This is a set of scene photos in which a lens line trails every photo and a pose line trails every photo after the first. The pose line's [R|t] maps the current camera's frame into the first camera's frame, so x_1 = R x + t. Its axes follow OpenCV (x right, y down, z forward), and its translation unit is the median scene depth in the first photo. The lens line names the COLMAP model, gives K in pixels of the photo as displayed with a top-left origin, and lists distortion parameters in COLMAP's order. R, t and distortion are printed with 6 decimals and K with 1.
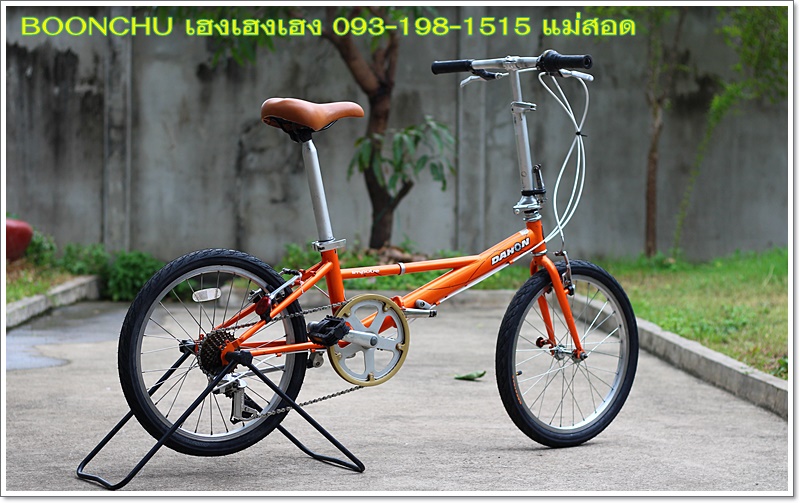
lens RADIAL K [[1145.1, 0, 400.0], [0, 1145.1, 251.5], [0, 0, 1]] dist [0.004448, 0.024748]
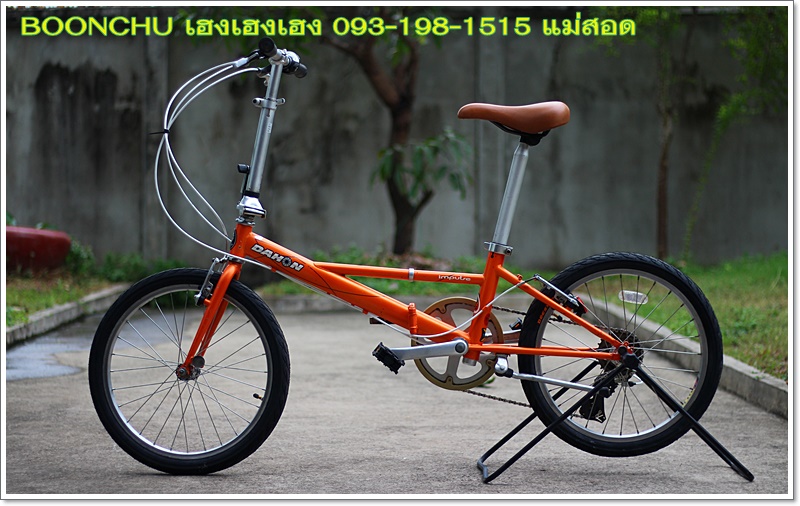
lens RADIAL K [[1216.7, 0, 382.9], [0, 1216.7, 253.2], [0, 0, 1]] dist [0.002404, -0.092241]
pose [[0.999944, -0.008693, -0.006109, -0.028363], [0.008671, 0.999956, -0.003573, -0.000355], [0.006140, 0.003520, 0.999975, -0.107645]]
